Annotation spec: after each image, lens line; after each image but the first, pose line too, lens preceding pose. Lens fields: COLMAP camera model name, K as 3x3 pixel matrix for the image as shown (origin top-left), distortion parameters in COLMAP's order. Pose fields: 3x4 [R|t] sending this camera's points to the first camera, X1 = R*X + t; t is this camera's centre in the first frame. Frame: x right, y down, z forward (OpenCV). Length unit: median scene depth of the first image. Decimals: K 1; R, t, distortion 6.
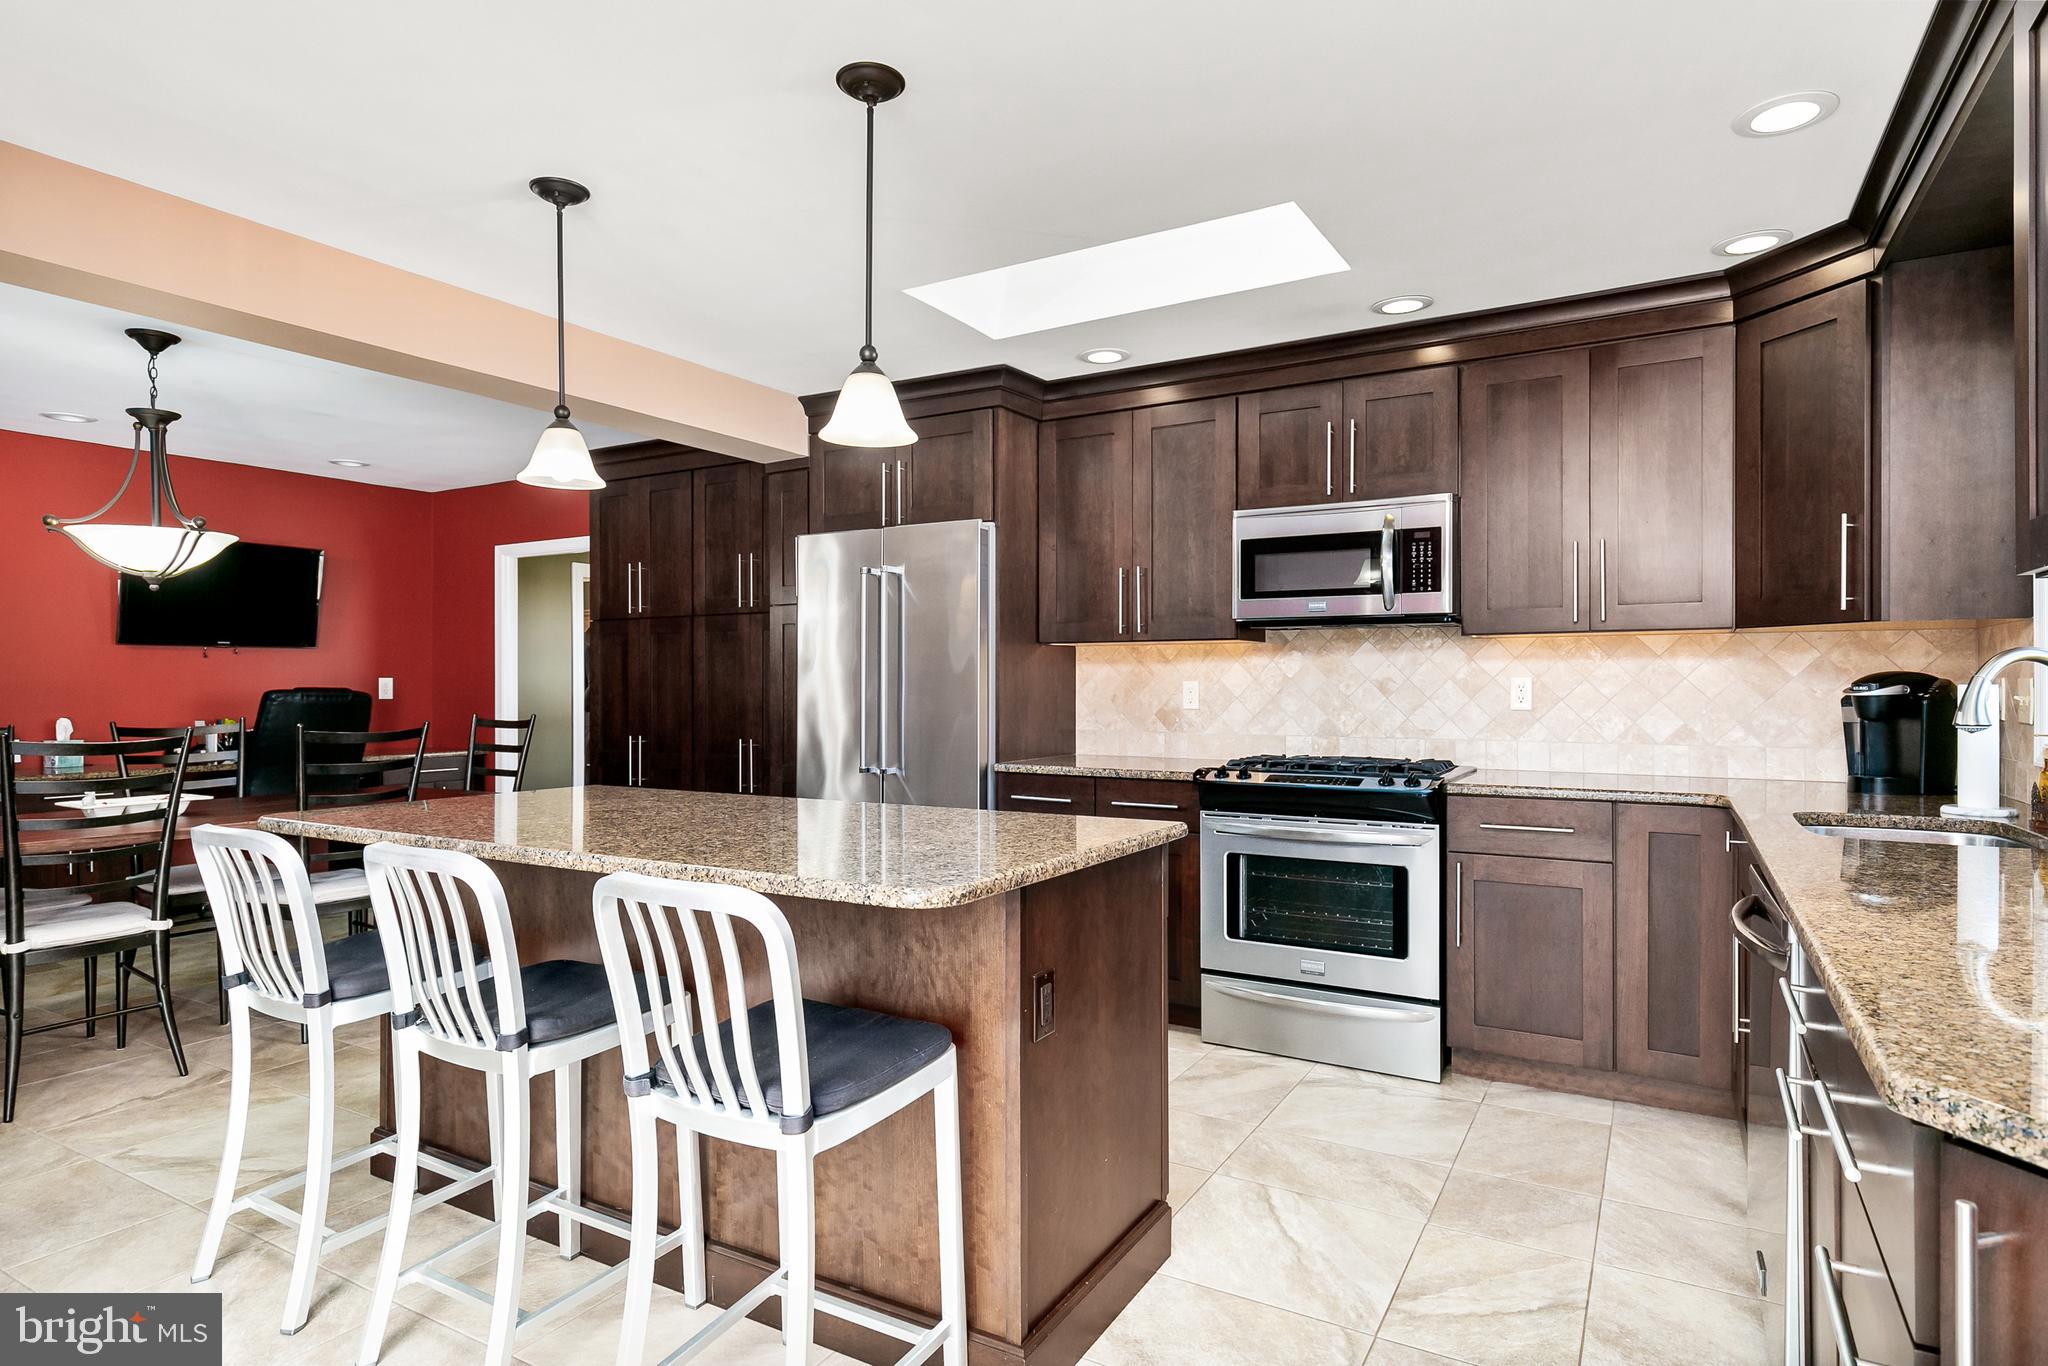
lens RADIAL K [[1116.8, 0, 1019.6], [0, 1116.8, 680.2], [0, 0, 1]] dist [0.006002, -0.001058]
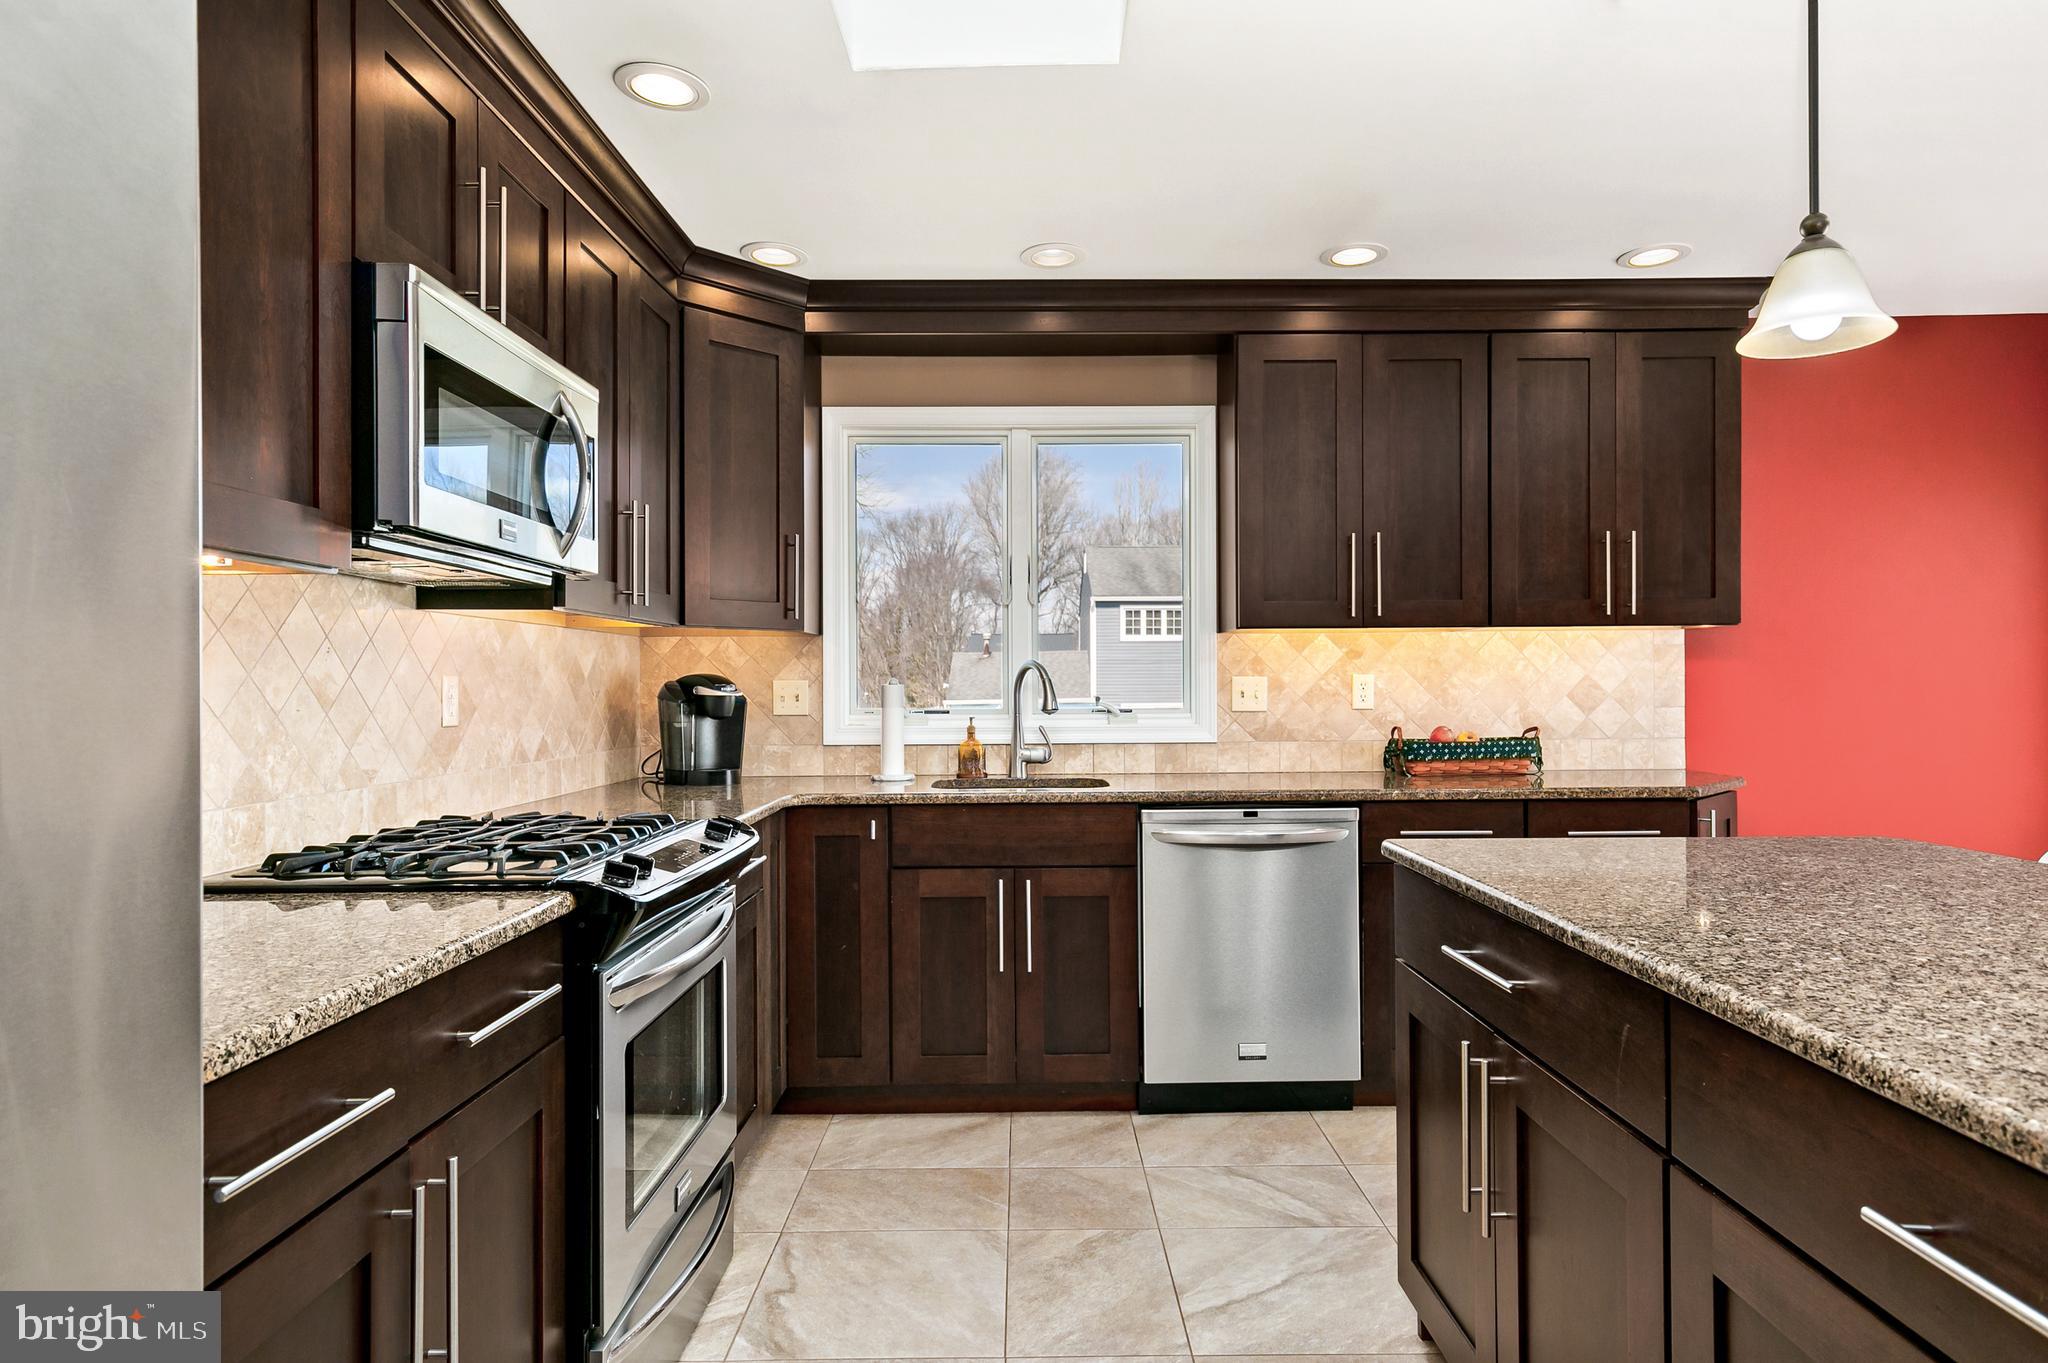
lens RADIAL K [[1188.8, 0, 1028.9], [0, 1188.8, 688.1], [0, 0, 1]] dist [0.006825, 0.000686]
pose [[-0.516827, 0.001000, 0.856089, -0.442828], [-0.000033, 0.999999, -0.001188, 0.007515], [-0.856090, -0.000643, -0.516827, 1.517837]]
